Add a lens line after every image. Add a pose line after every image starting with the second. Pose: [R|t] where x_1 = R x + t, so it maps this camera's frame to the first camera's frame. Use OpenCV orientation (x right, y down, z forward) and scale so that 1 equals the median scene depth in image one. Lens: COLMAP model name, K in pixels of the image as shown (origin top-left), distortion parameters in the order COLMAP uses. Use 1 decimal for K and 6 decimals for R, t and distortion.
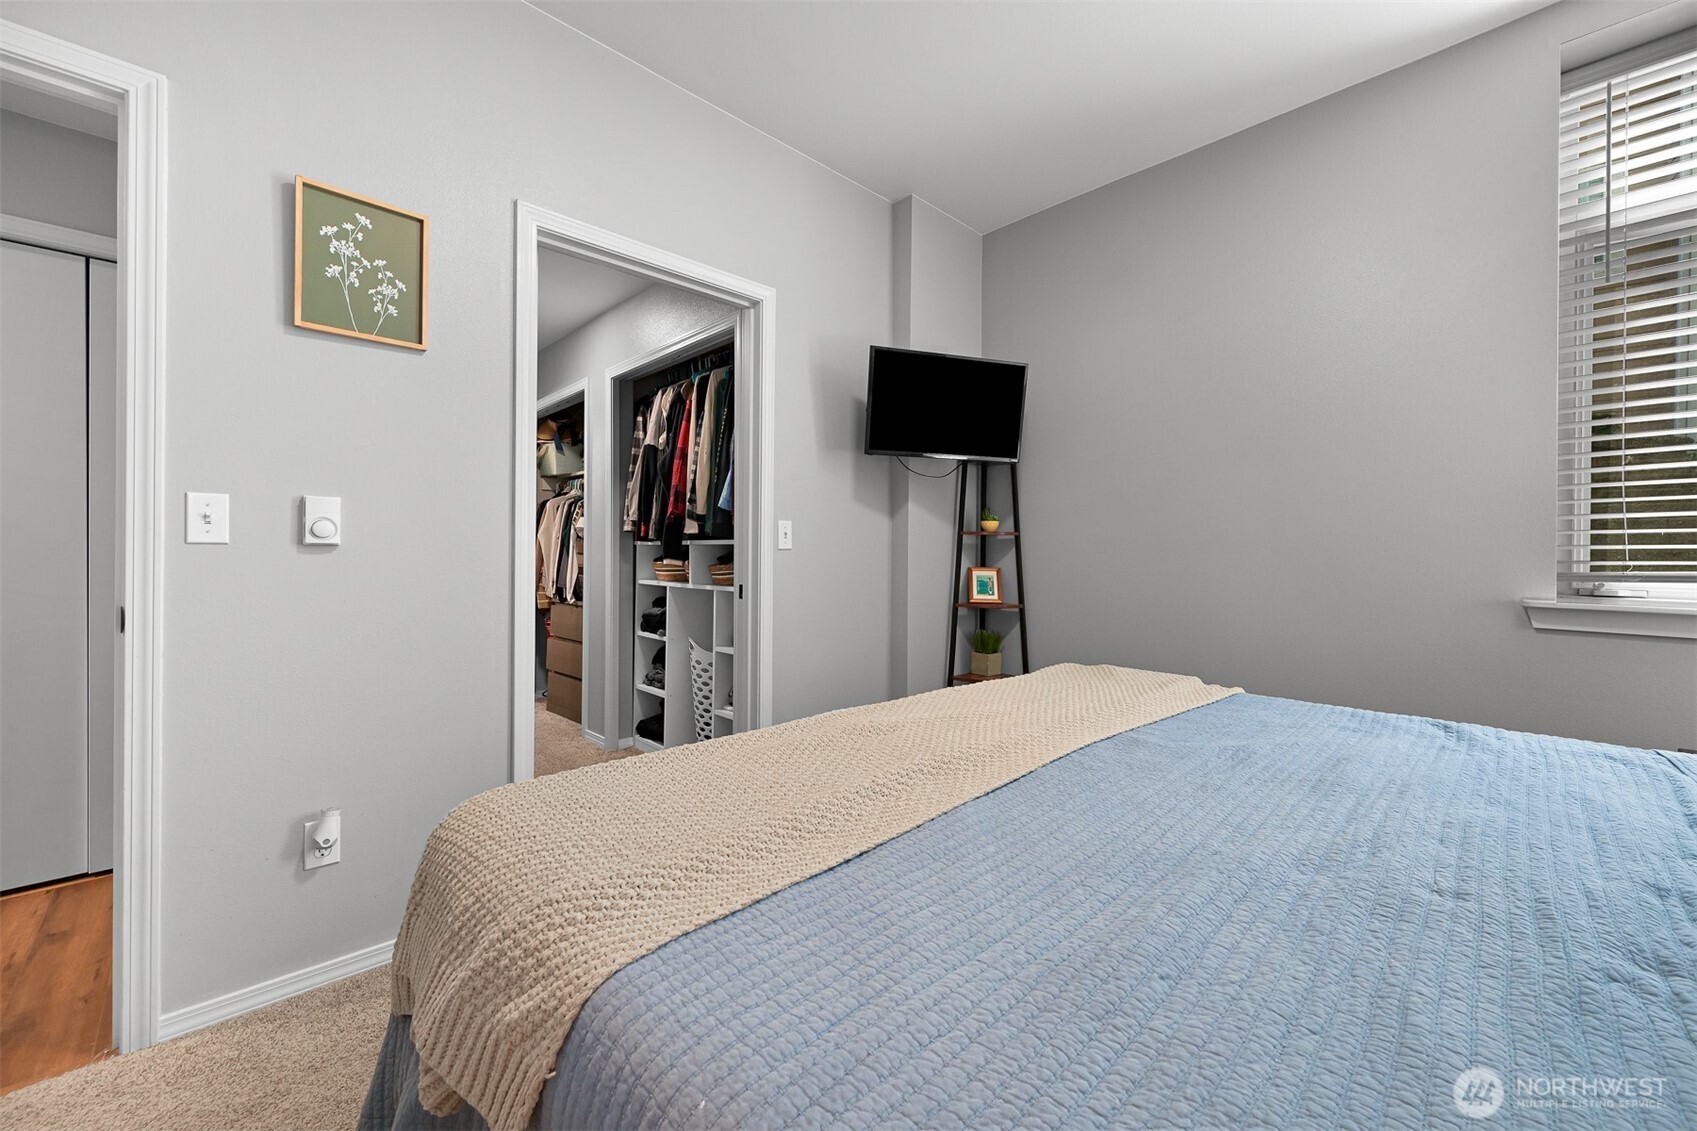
lens RADIAL K [[673.3, 0, 848.5], [0, 673.3, 565.5], [0, 0, 1]] dist [-0.000195, -0.000004]
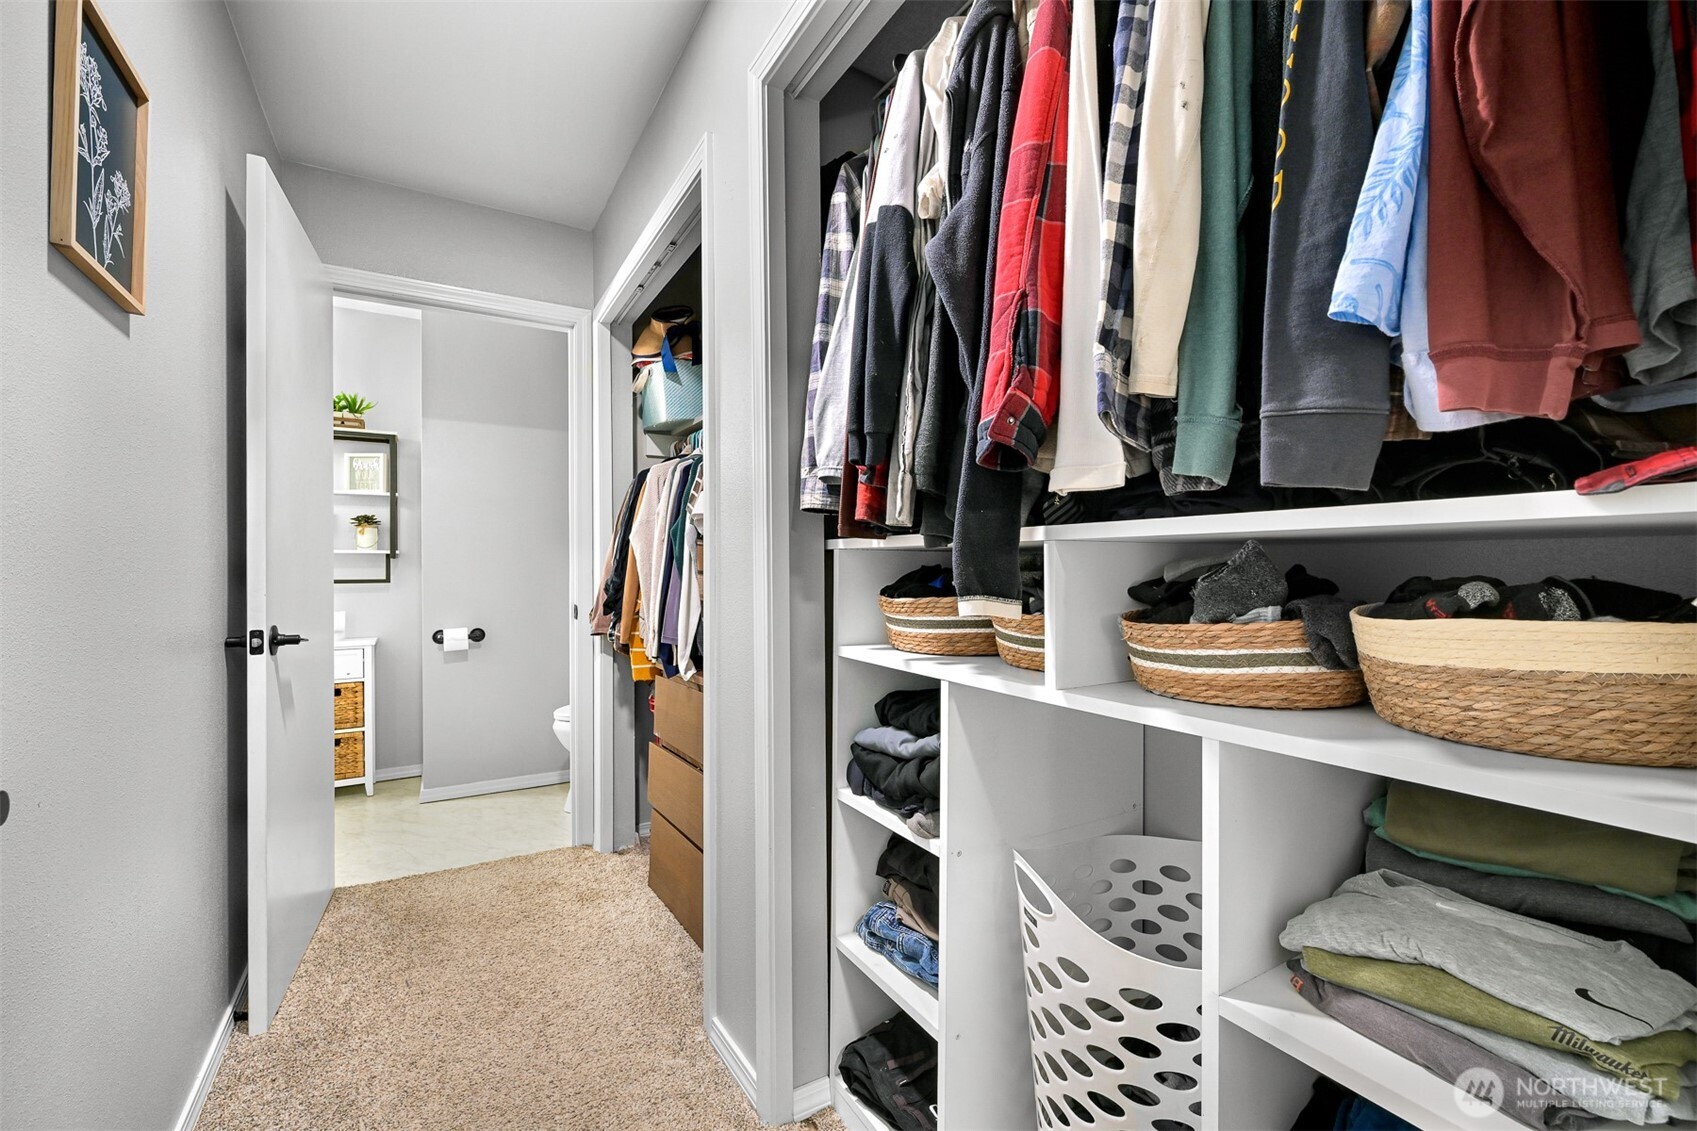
lens RADIAL K [[699.1, 0, 848.5], [0, 699.1, 565.5], [0, 0, 1]] dist [-0.000296, -0.000039]
pose [[0.975820, -0.014201, -0.218114, -0.232786], [0.010628, 0.999790, -0.017548, -0.015730], [0.218317, 0.014805, 0.975766, 0.654816]]
